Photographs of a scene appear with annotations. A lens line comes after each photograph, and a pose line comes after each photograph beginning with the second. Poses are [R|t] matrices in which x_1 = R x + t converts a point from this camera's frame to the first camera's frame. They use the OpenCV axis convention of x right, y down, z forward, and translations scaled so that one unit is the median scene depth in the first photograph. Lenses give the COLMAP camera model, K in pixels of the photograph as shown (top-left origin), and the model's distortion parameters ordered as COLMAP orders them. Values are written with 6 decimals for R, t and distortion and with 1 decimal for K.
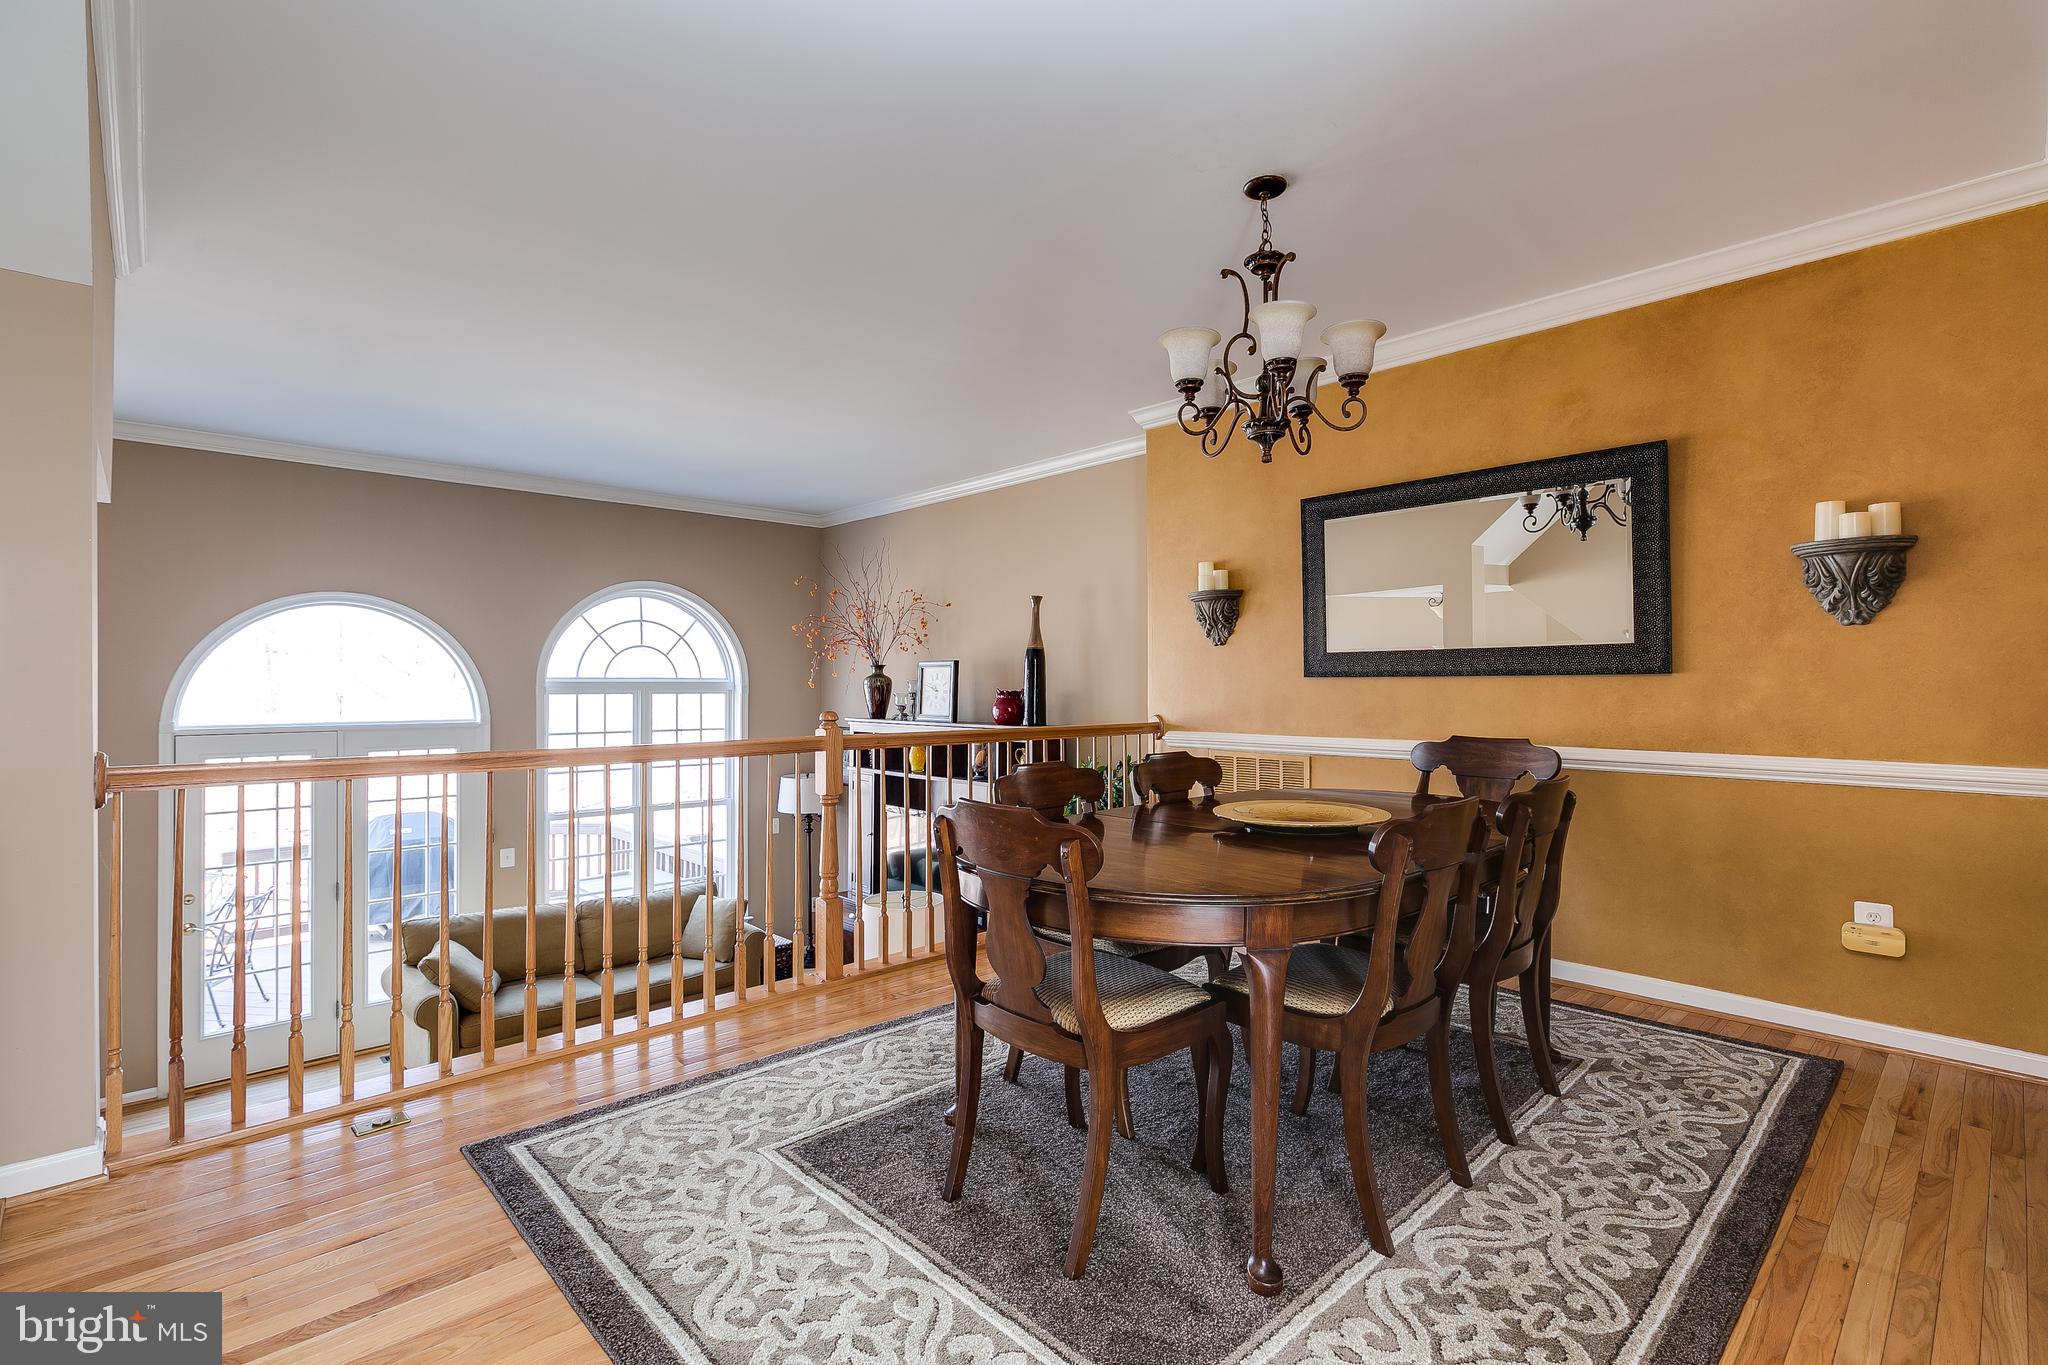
lens RADIAL K [[915.7, 0, 1022.8], [0, 915.7, 678.2], [0, 0, 1]] dist [0.005217, -0.001504]
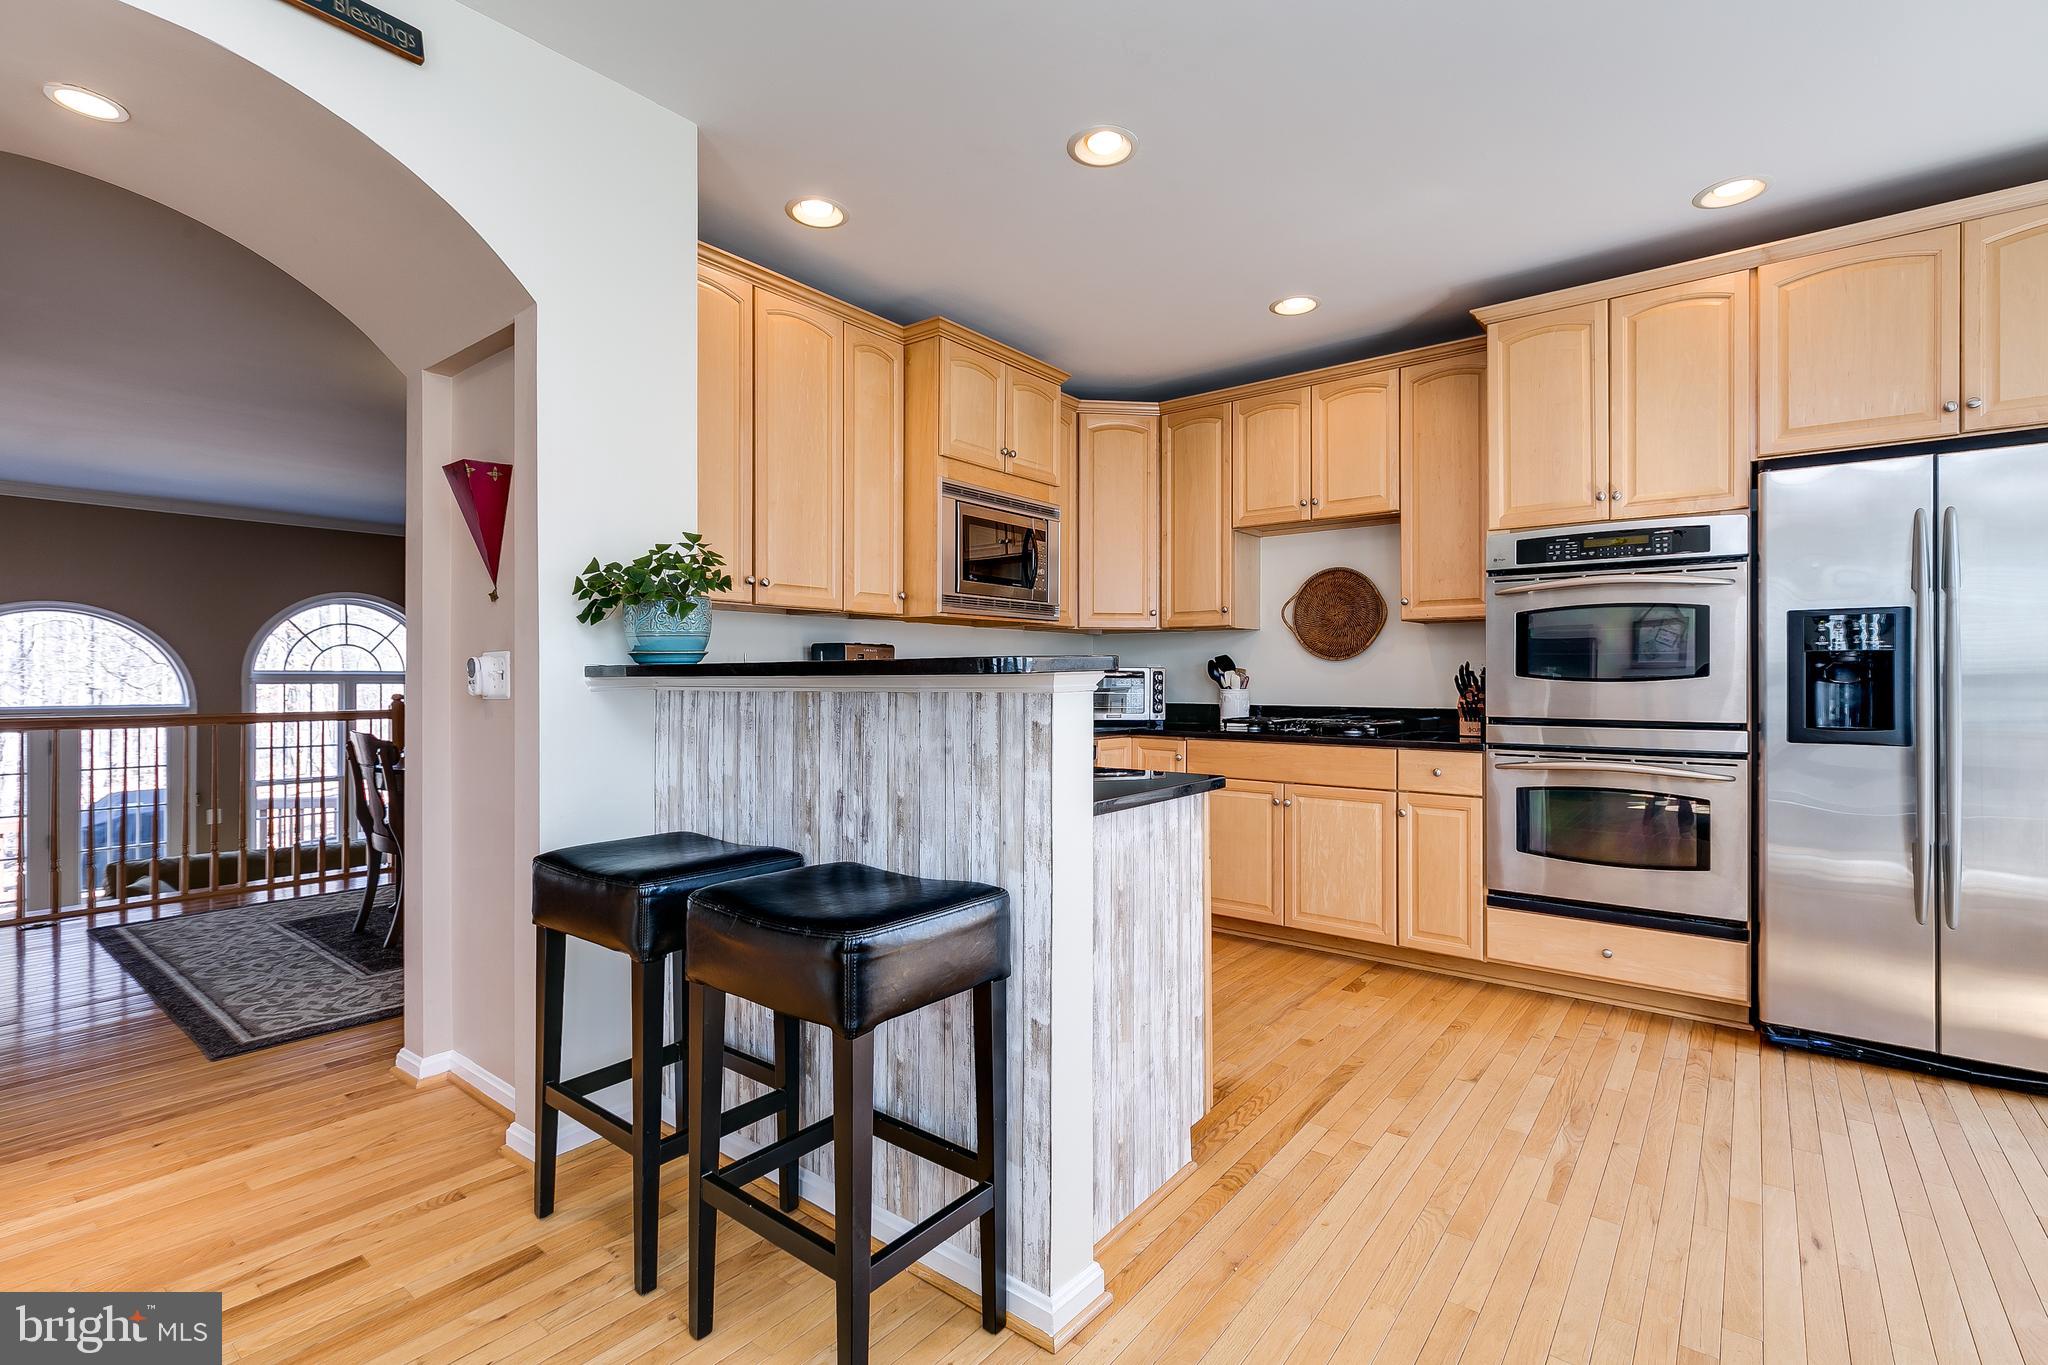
lens RADIAL K [[915.7, 0, 1033.8], [0, 915.7, 679.0], [0, 0, 1]] dist [0.005217, -0.001504]
pose [[0.989416, -0.001835, 0.145098, 0.490306], [-0.000232, 0.999899, 0.014229, -0.010733], [-0.145110, -0.014112, 0.989315, -0.543697]]
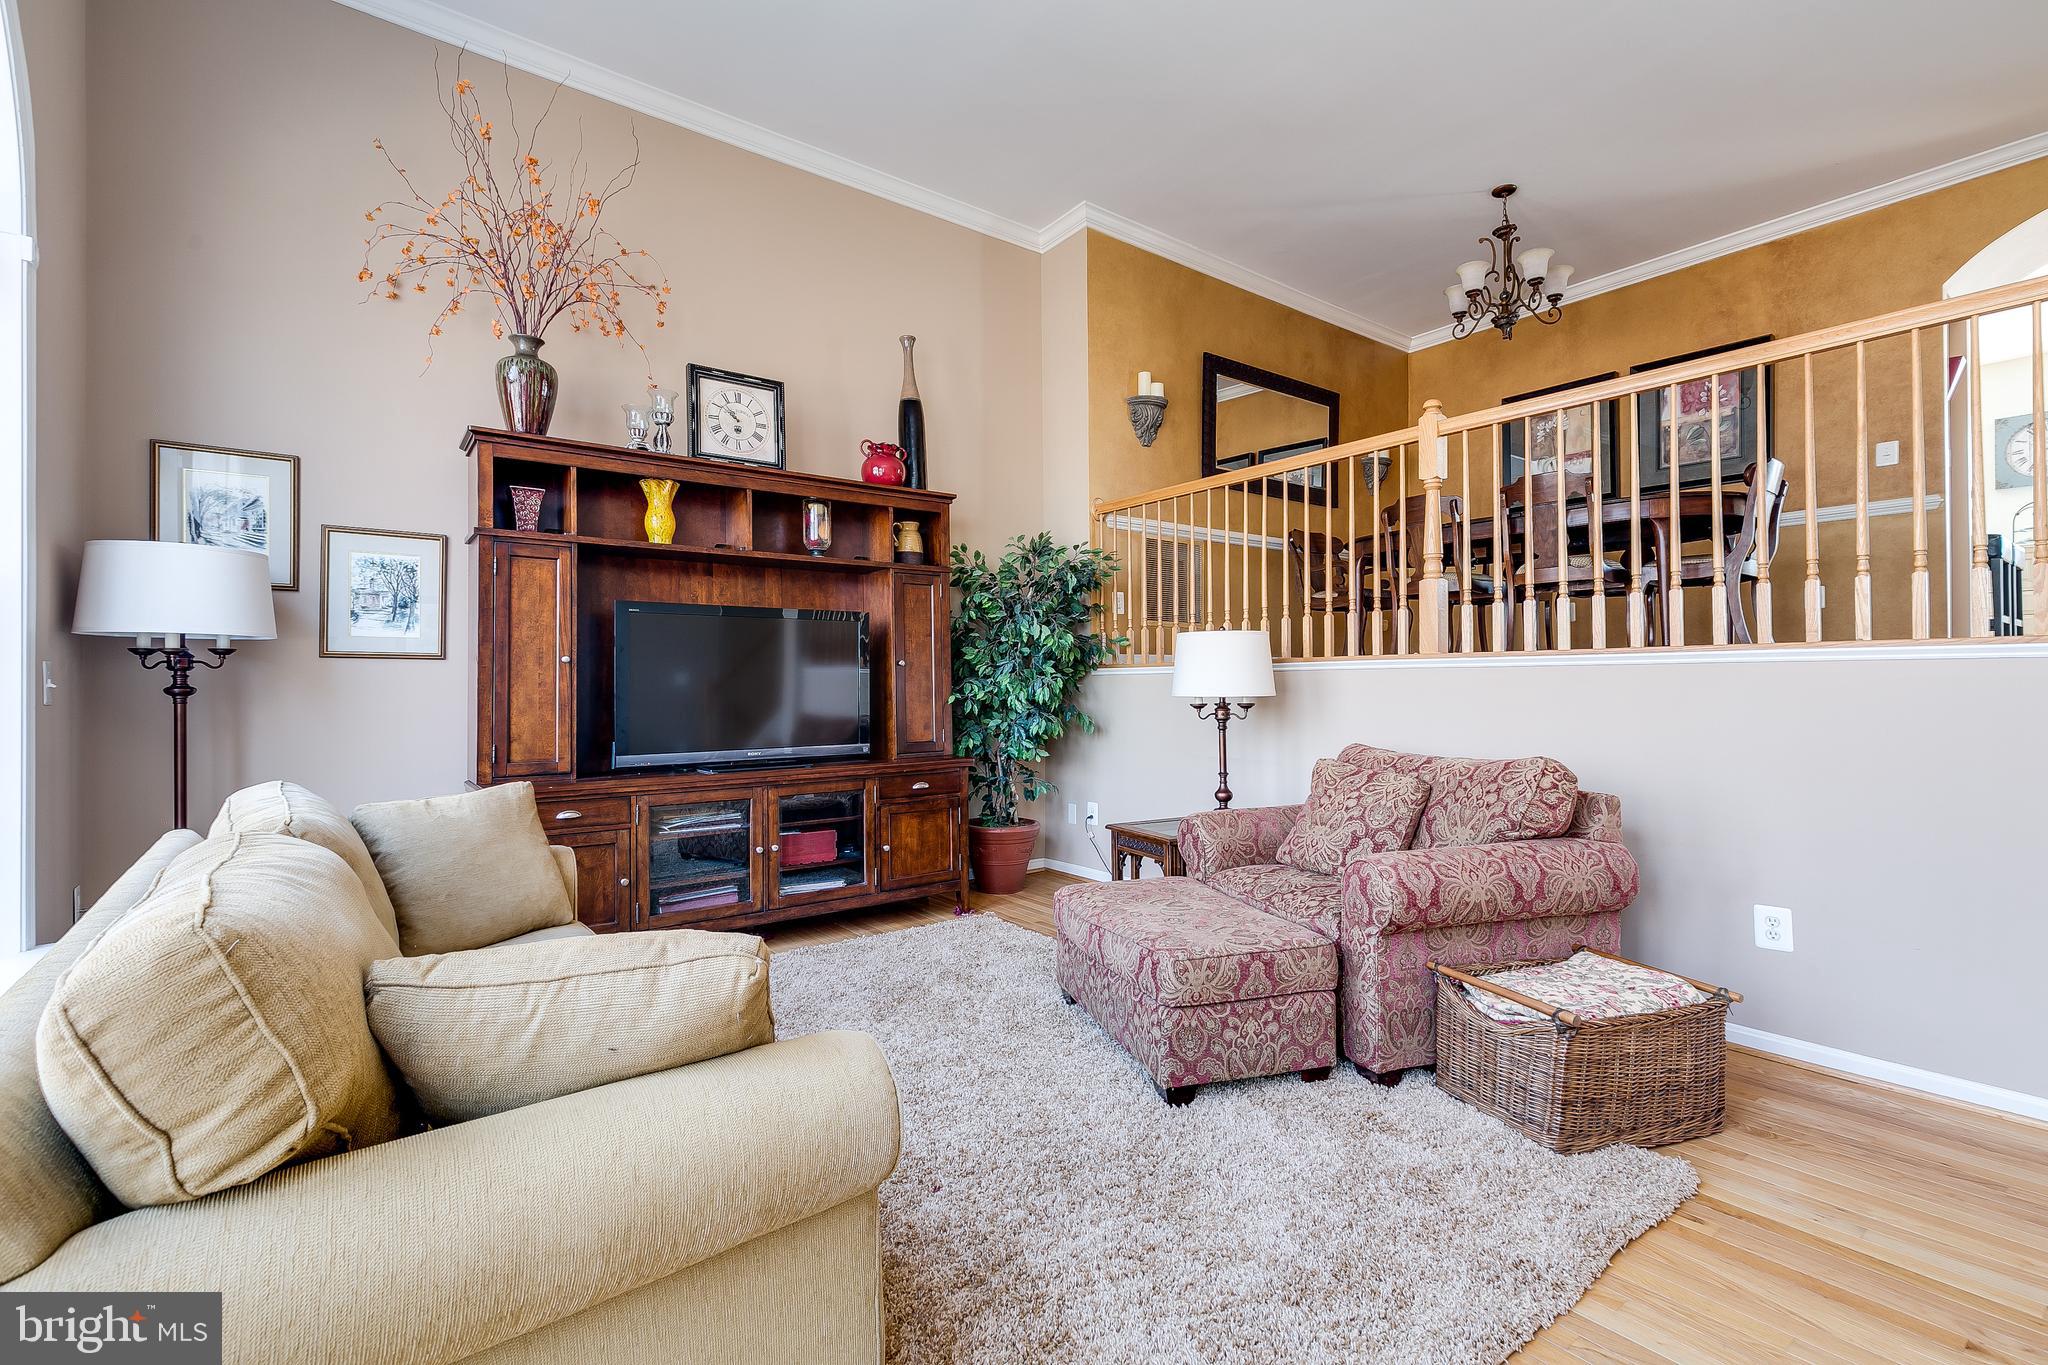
lens RADIAL K [[915.7, 0, 1014.5], [0, 915.7, 676.7], [0, 0, 1]] dist [0.005217, -0.001504]
pose [[0.112016, 0.002951, 0.993702, -0.998900], [-0.004978, 0.999985, -0.002409, 0.270296], [-0.993694, -0.004676, 0.112029, 1.050041]]
